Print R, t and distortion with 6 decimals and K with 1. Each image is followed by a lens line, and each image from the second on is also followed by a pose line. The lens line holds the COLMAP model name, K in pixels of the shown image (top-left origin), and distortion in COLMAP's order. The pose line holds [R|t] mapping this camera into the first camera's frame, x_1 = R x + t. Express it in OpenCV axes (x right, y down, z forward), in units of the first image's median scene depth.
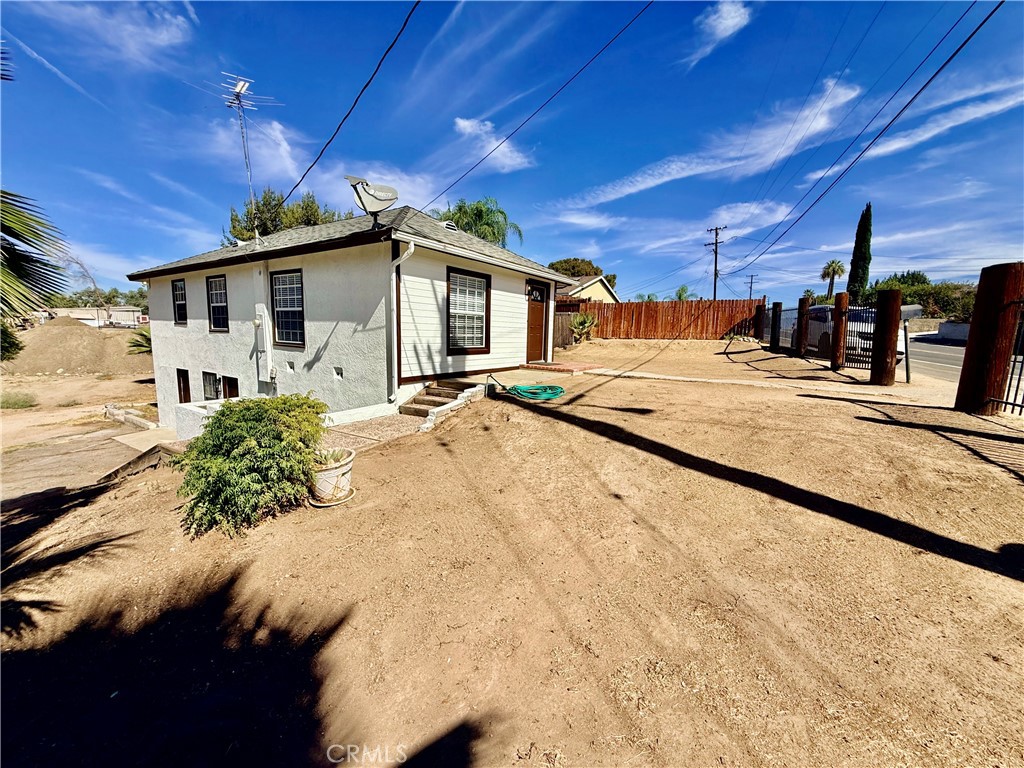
lens RADIAL K [[404.5, 0, 515.0], [0, 404.5, 388.1], [0, 0, 1]] dist [-0.000984, -0.000061]
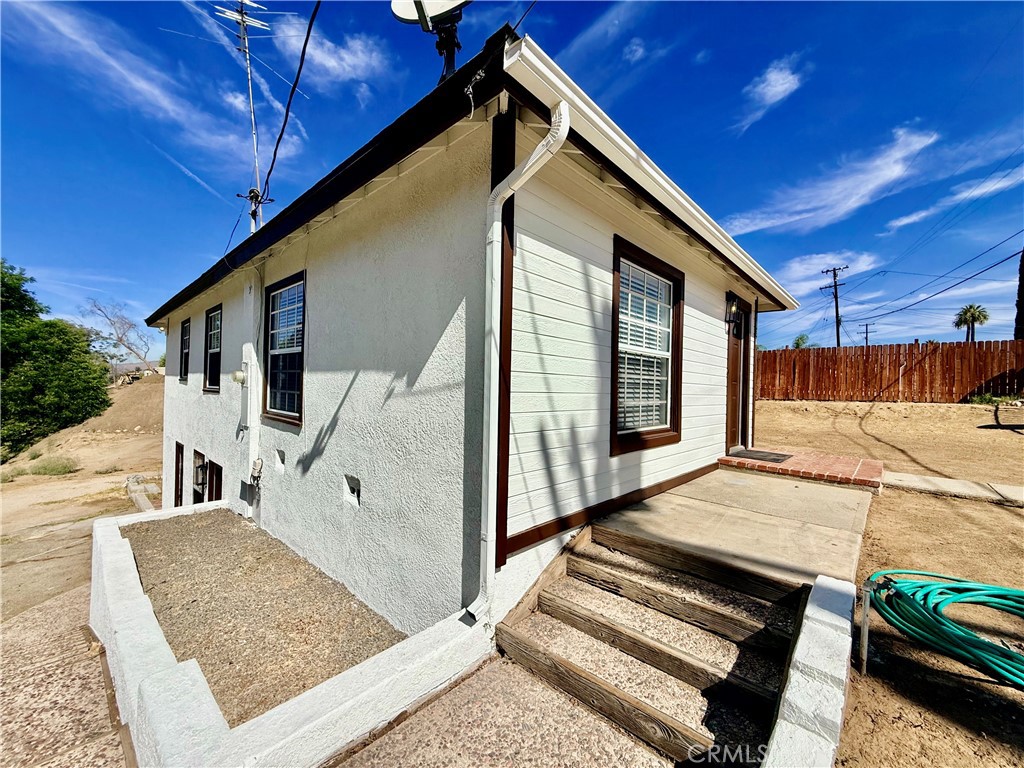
lens RADIAL K [[404.5, 0, 515.0], [0, 404.5, 388.1], [0, 0, 1]] dist [-0.000984, -0.000061]
pose [[0.986965, 0.000242, -0.160937, -0.185959], [-0.022551, 0.990340, -0.136813, -0.084847], [0.159349, 0.138659, 0.977436, 0.560484]]
